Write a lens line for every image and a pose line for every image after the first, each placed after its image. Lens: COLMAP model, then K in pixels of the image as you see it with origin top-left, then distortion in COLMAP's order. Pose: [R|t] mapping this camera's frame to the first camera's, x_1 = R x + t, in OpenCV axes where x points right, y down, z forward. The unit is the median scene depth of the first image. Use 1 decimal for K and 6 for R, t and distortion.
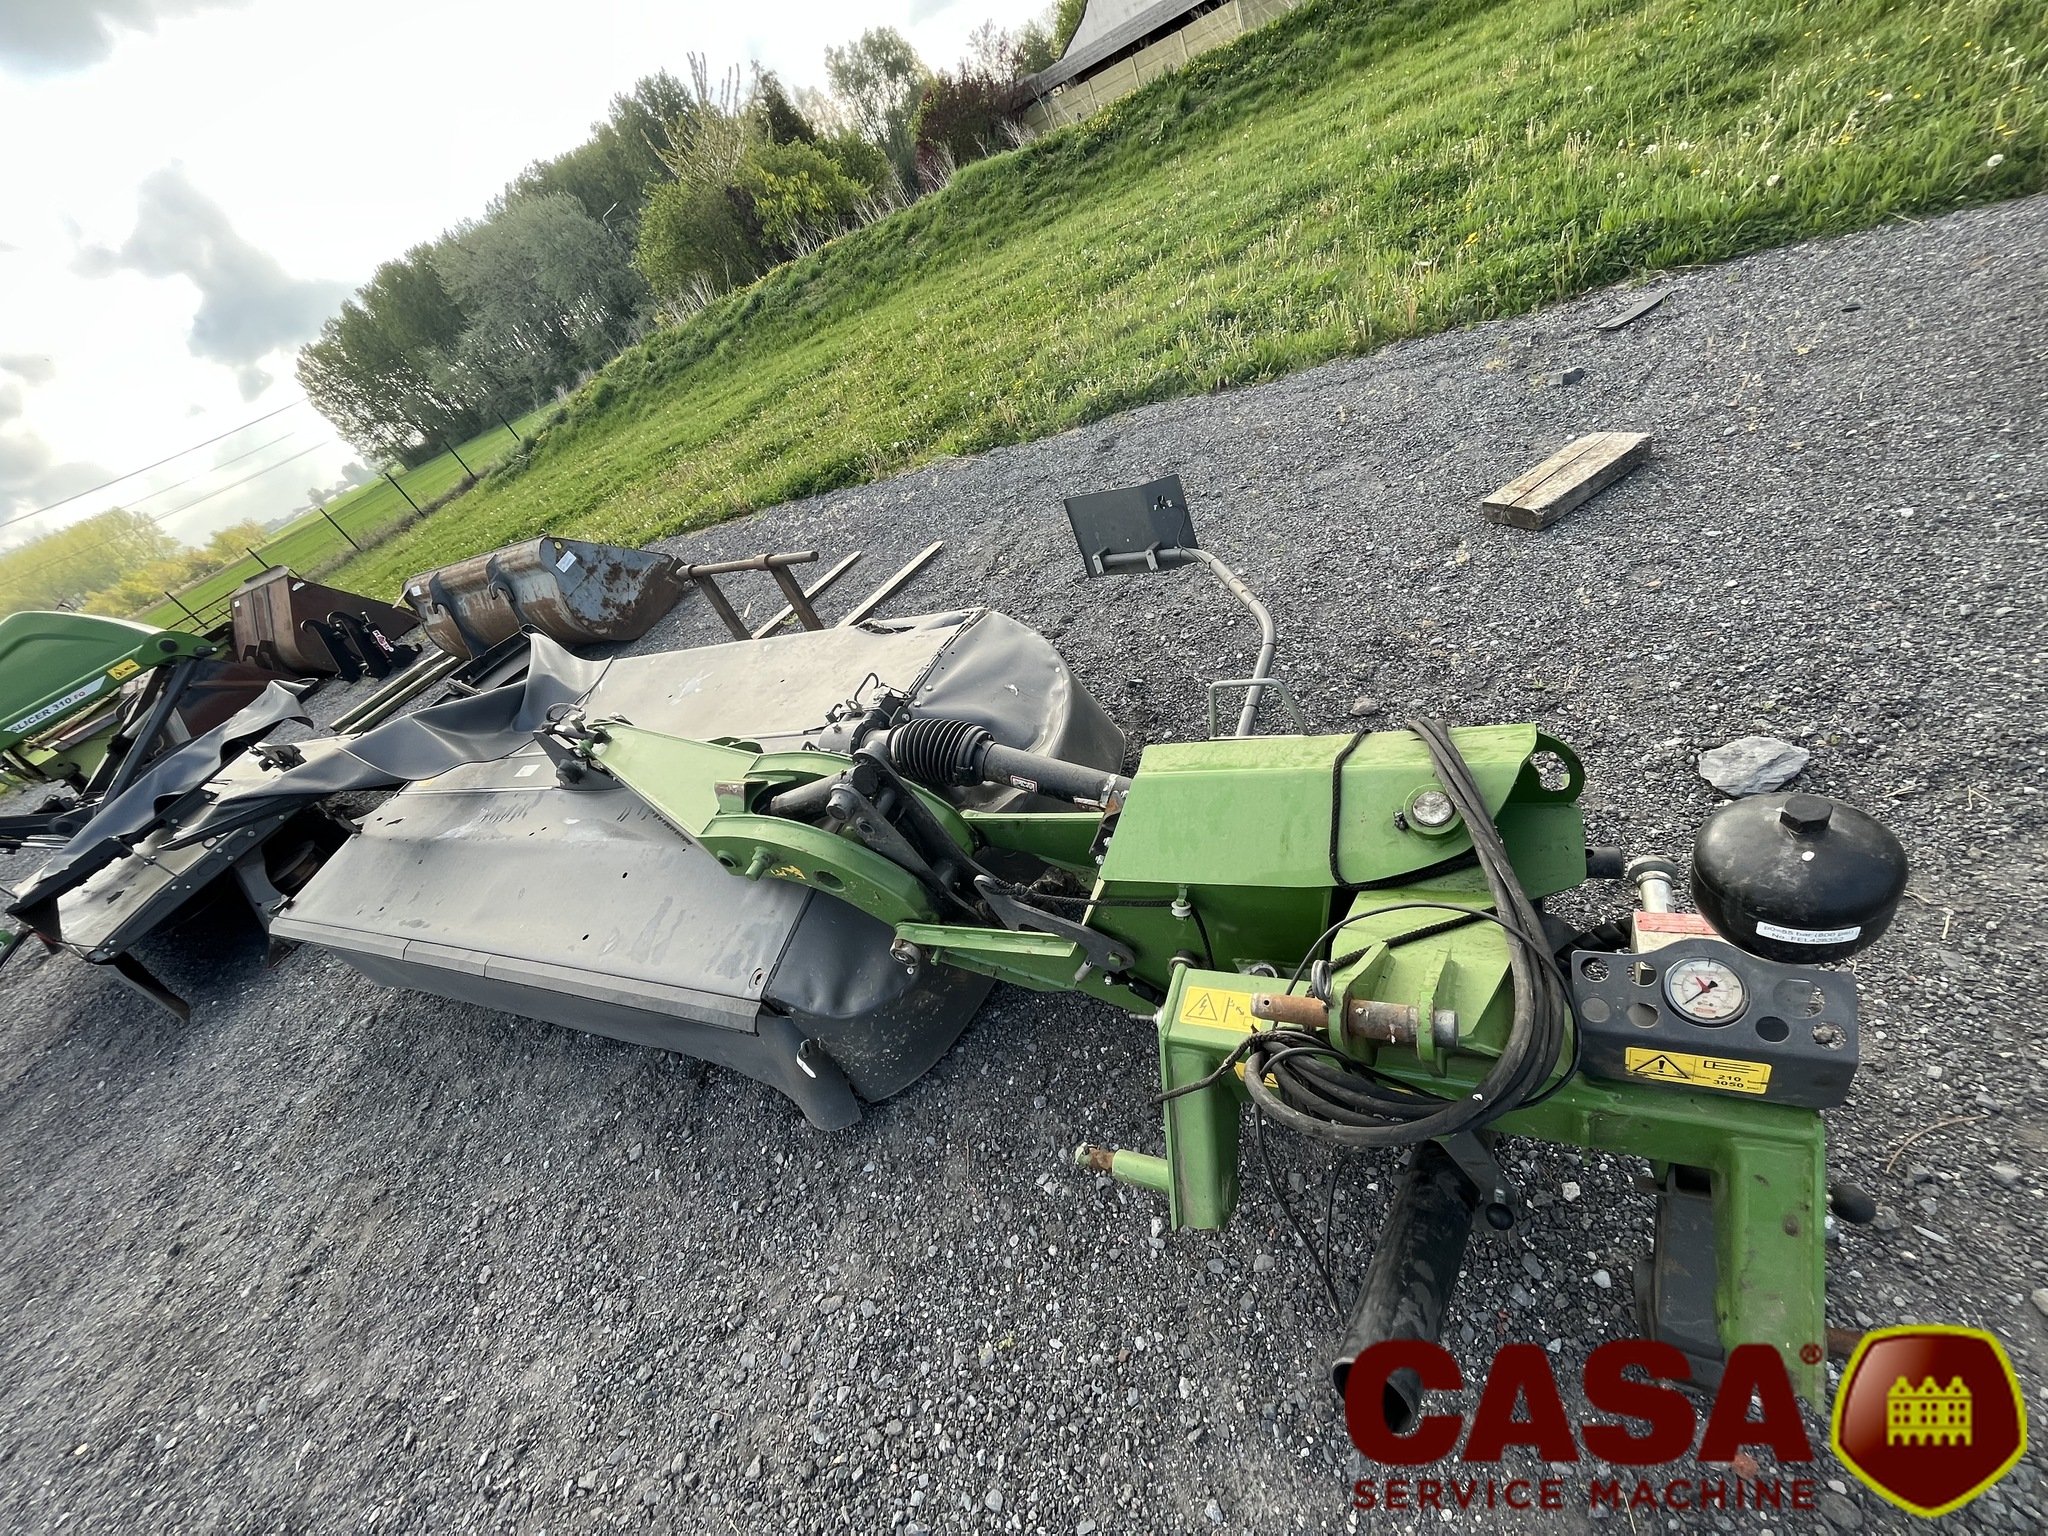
lens RADIAL K [[825.9, 0, 1020.6], [0, 825.9, 766.9], [0, 0, 1]] dist [-0.006682, 0.000167]
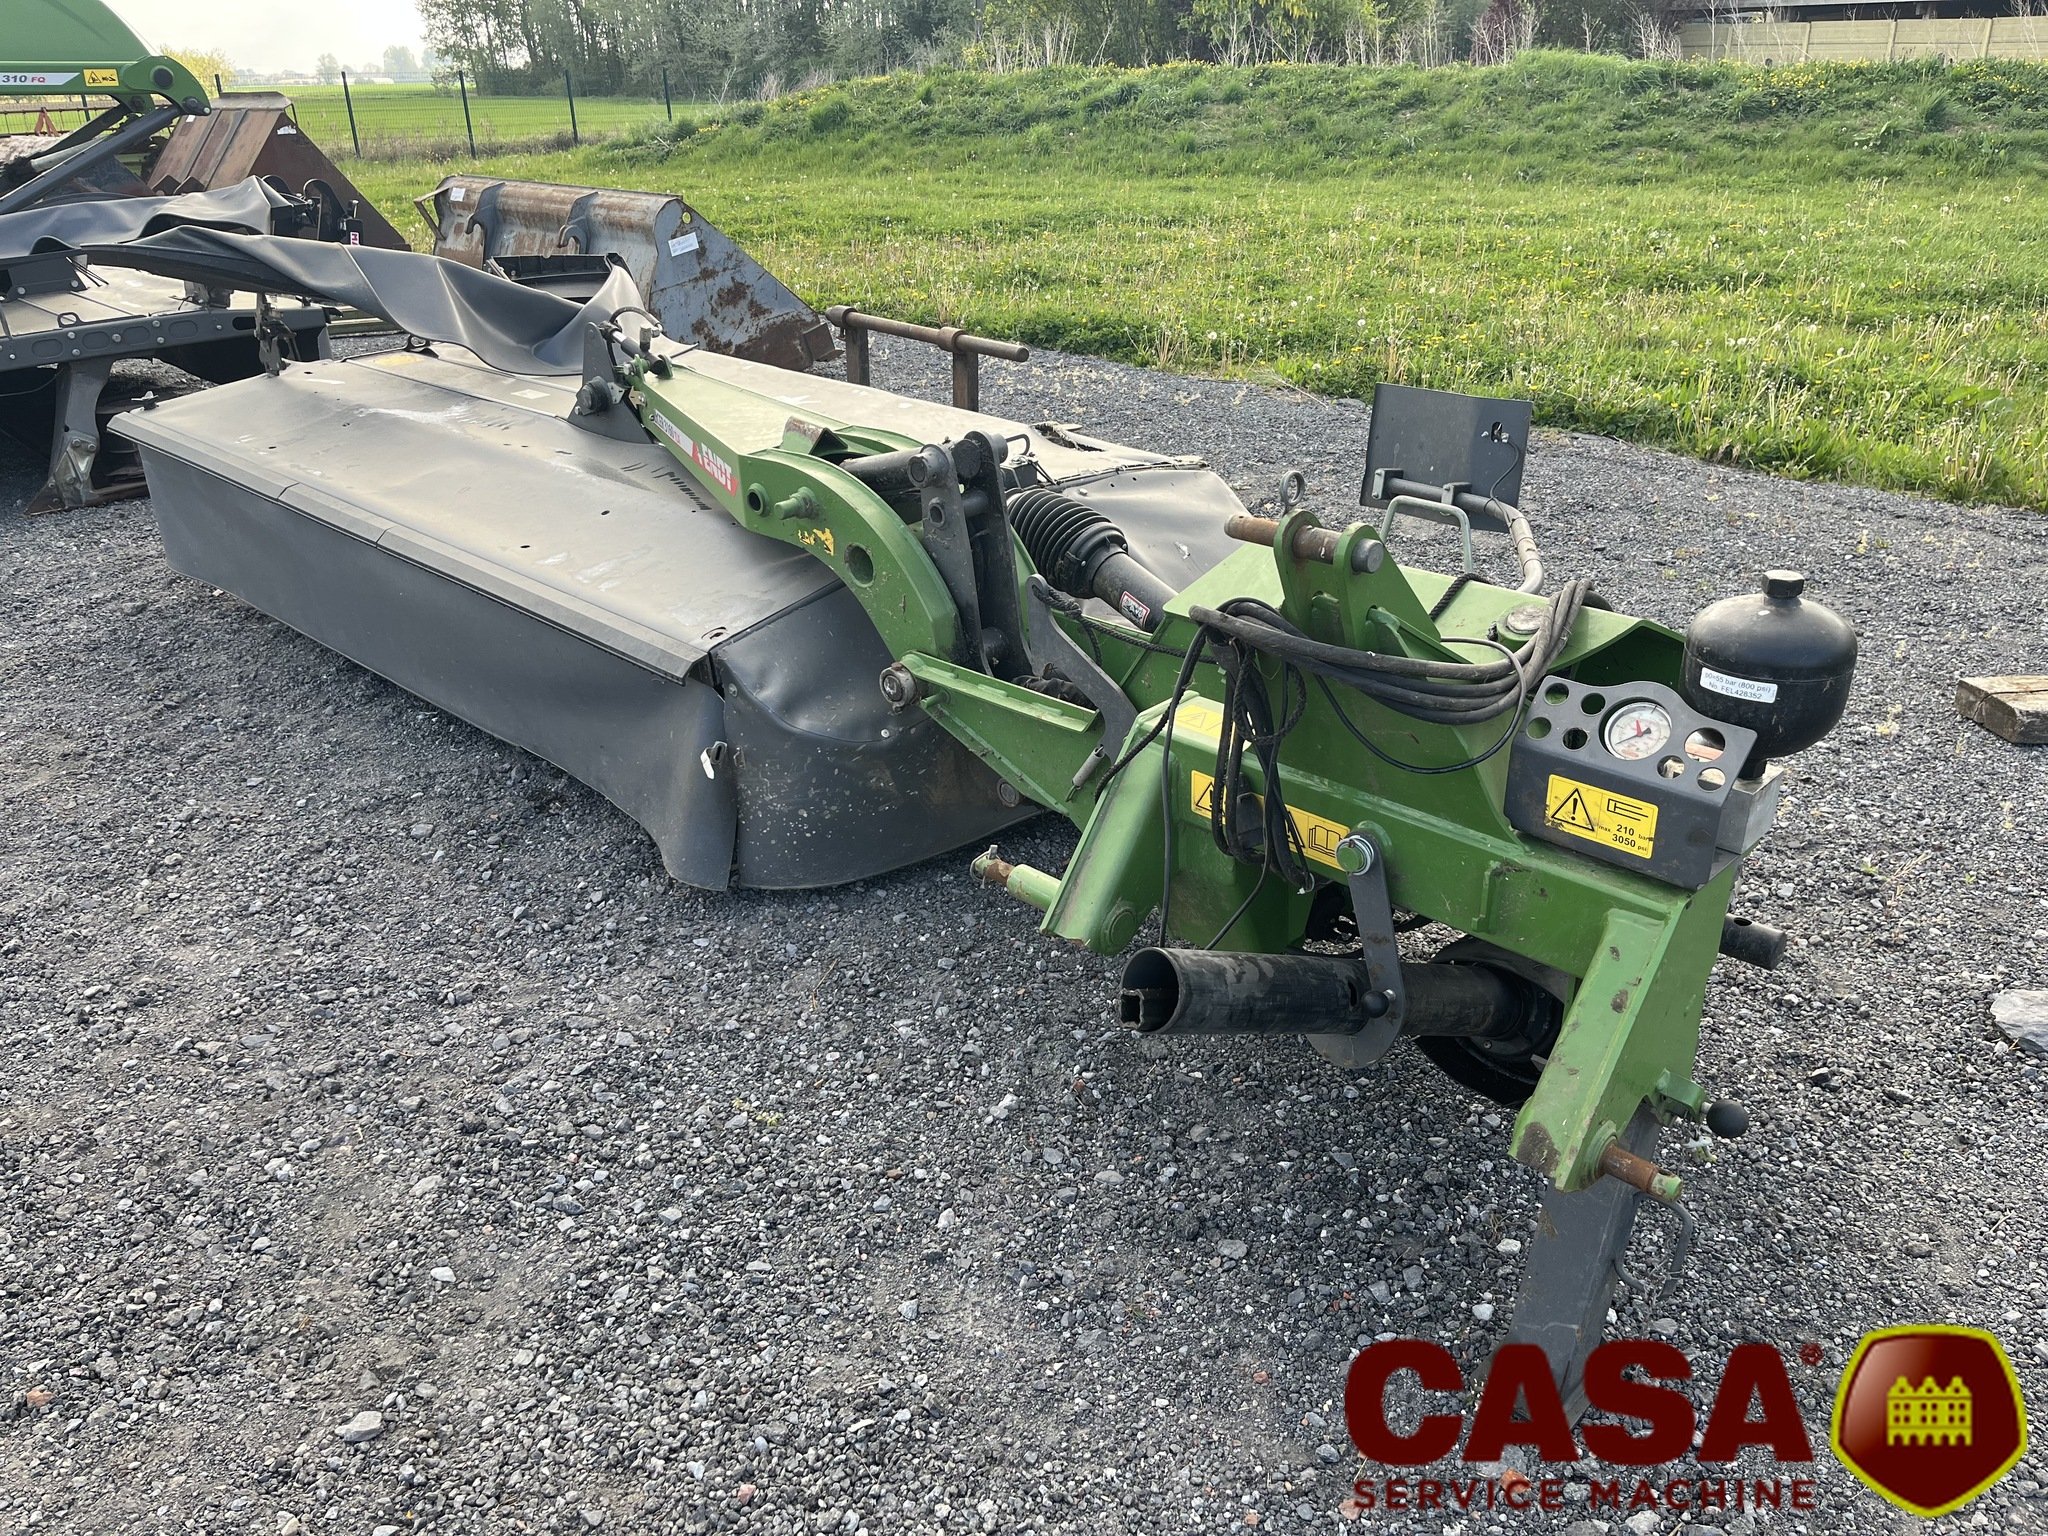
lens RADIAL K [[1535.0, 0, 1032.6], [0, 1535.0, 760.7], [0, 0, 1]] dist [0.067737, -0.101376]
pose [[0.868496, 0.474245, -0.144245, 0.161617], [-0.491242, 0.862367, -0.122495, 0.302192], [0.066299, 0.177246, 0.981931, -0.303003]]
